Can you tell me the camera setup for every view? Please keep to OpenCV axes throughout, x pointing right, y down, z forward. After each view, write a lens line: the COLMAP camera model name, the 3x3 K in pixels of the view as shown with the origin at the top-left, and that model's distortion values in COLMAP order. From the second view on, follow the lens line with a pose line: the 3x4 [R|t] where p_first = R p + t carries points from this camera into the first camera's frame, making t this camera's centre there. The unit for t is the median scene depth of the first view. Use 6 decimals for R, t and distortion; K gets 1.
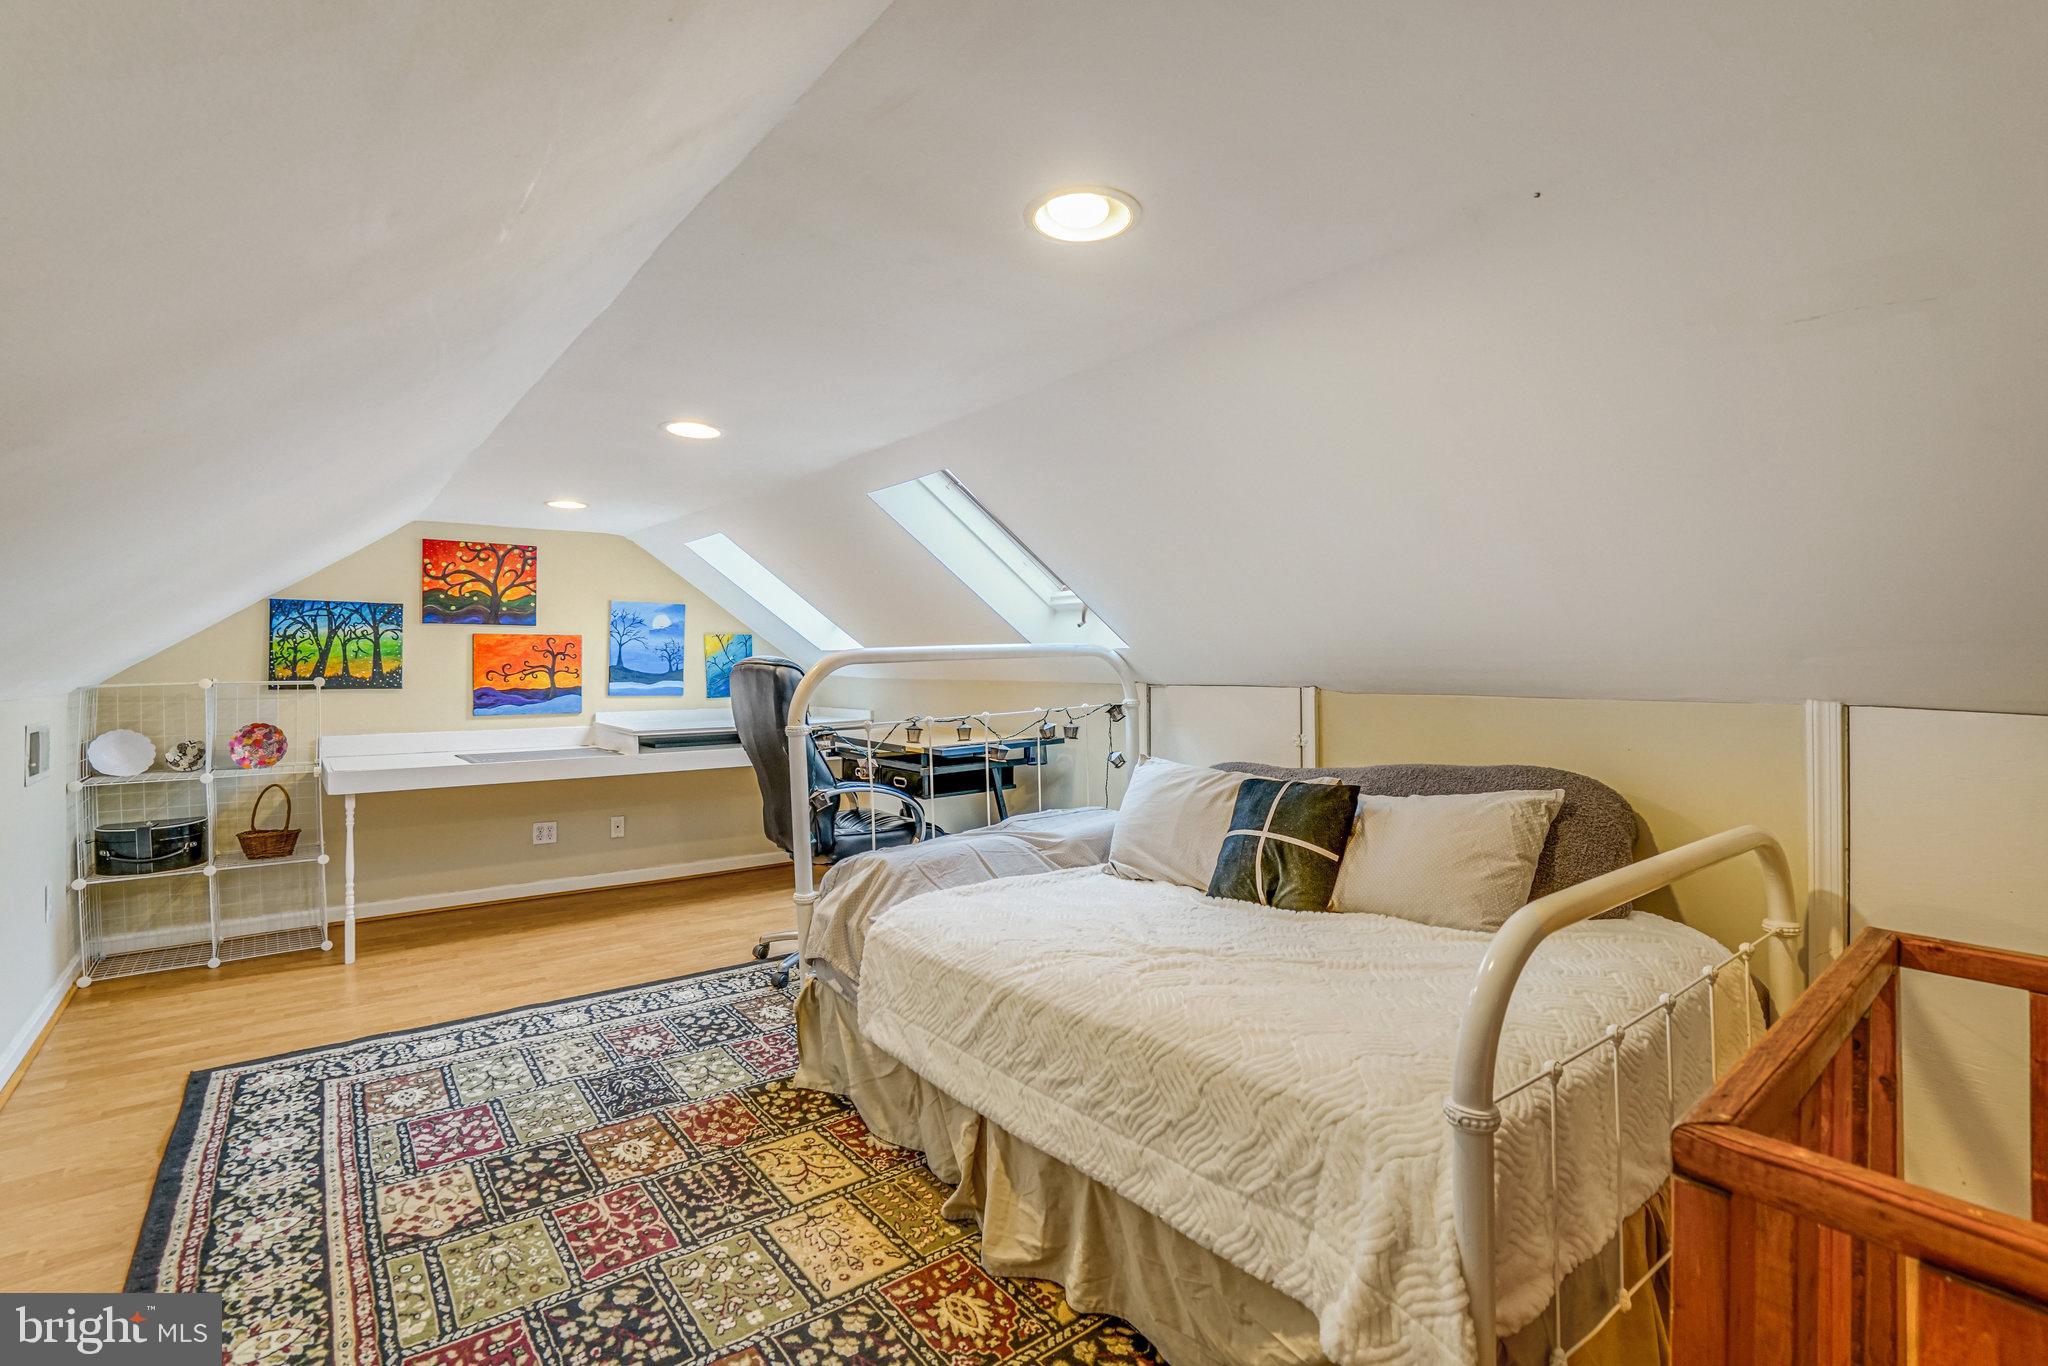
lens RADIAL K [[924.2, 0, 1027.7], [0, 924.2, 662.7], [0, 0, 1]] dist [-0.011974, 0.002212]
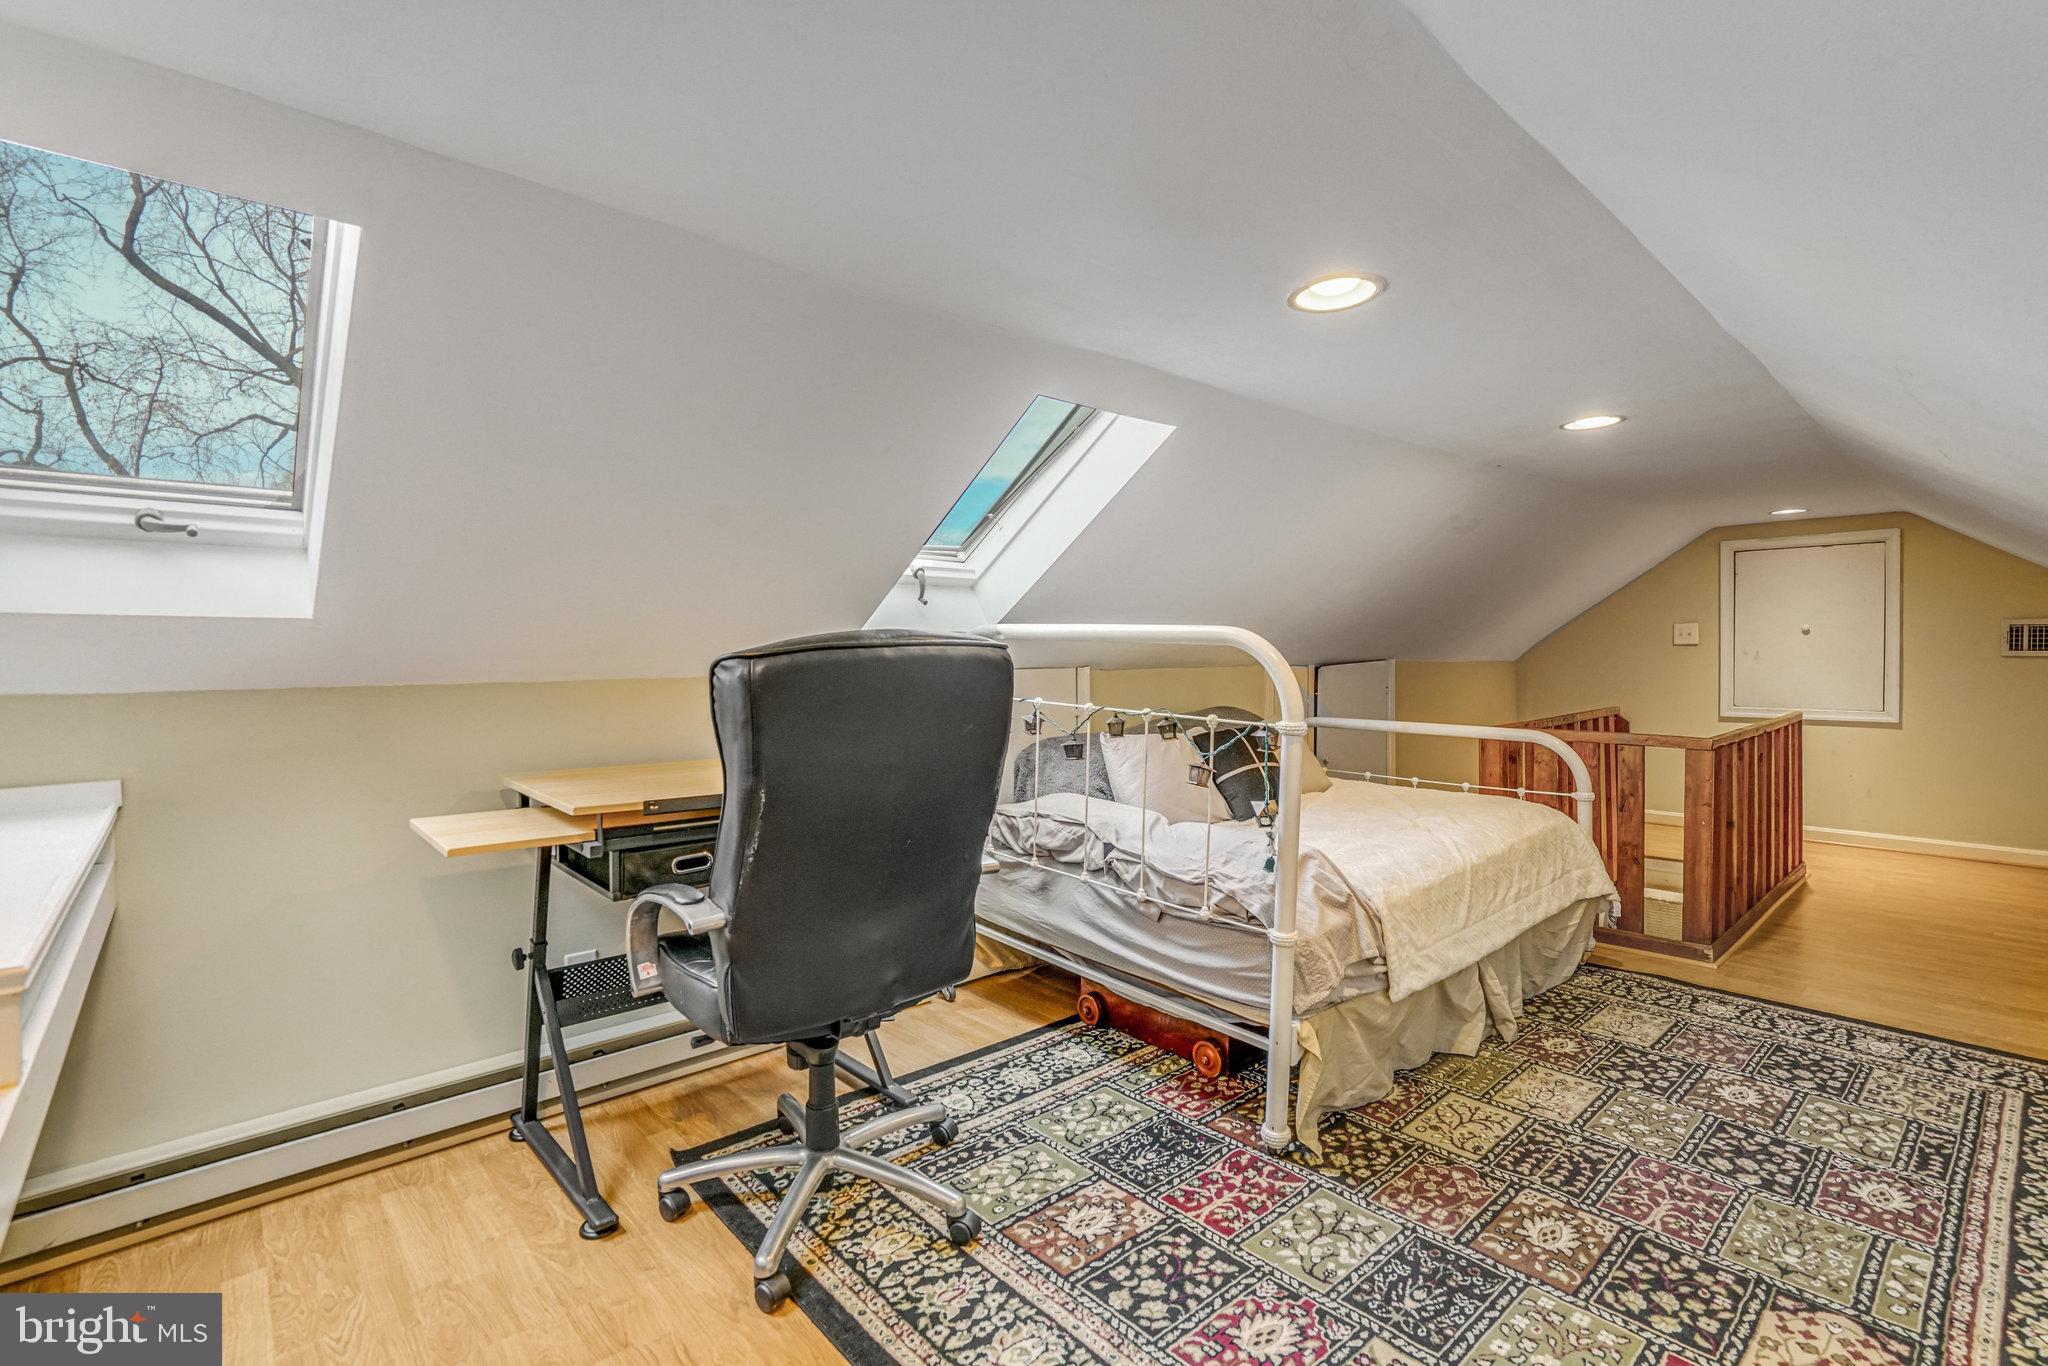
lens RADIAL K [[924.2, 0, 1025.2], [0, 924.2, 699.0], [0, 0, 1]] dist [-0.011974, 0.002212]
pose [[-0.053886, -0.028952, 0.998127, -1.314615], [0.009341, 0.999521, 0.029497, 0.046440], [-0.998503, 0.010913, -0.053590, 1.657942]]
